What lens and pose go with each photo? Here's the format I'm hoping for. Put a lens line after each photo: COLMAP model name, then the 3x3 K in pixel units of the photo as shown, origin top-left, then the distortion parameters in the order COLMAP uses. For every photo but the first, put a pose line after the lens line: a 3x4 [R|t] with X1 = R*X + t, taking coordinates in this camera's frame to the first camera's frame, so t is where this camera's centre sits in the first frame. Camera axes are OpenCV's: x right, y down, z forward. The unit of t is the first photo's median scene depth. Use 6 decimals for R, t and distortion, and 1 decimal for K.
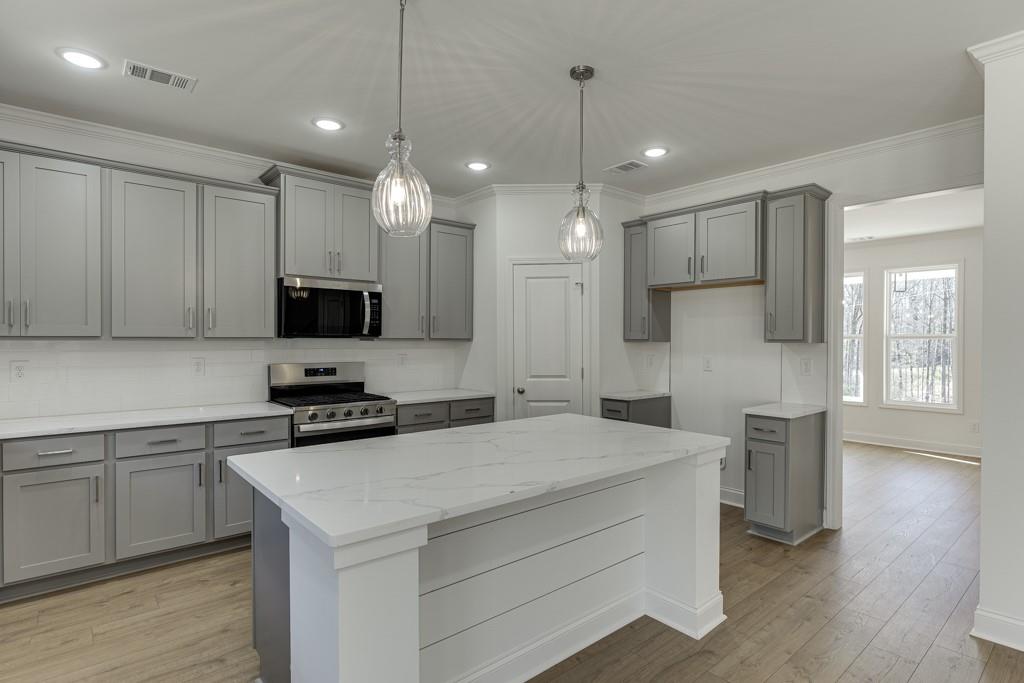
lens RADIAL K [[531.5, 0, 512.0], [0, 531.5, 341.5], [0, 0, 1]] dist [-0.000469, 0.000495]
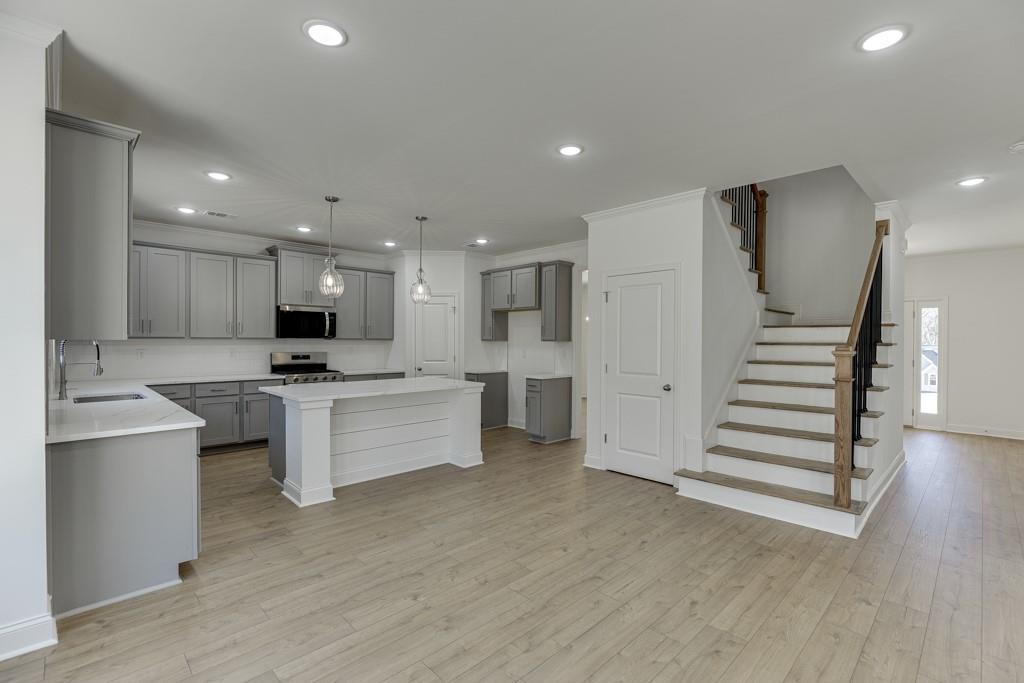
lens RADIAL K [[470.4, 0, 512.0], [0, 470.4, 341.5], [0, 0, 1]] dist [0.002631, 0.000010]
pose [[0.997787, 0.002190, 0.066450, 0.253900], [-0.002154, 0.999997, -0.000607, 0.004187], [-0.066452, 0.000463, 0.997790, -0.652934]]
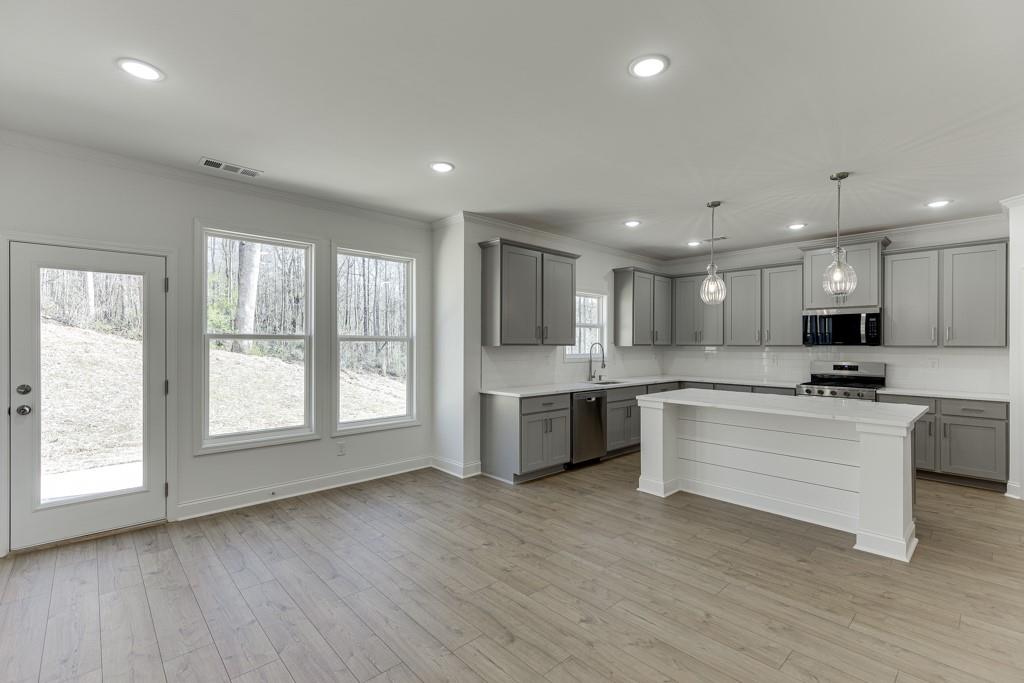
lens RADIAL K [[457.5, 0, 522.1], [0, 457.5, 344.9], [0, 0, 1]] dist [0.002201, 0.000144]
pose [[0.052003, -0.000971, -0.998646, 0.960874], [-0.010717, 0.999941, -0.001531, 0.003269], [0.998589, 0.010782, 0.051990, 0.002772]]
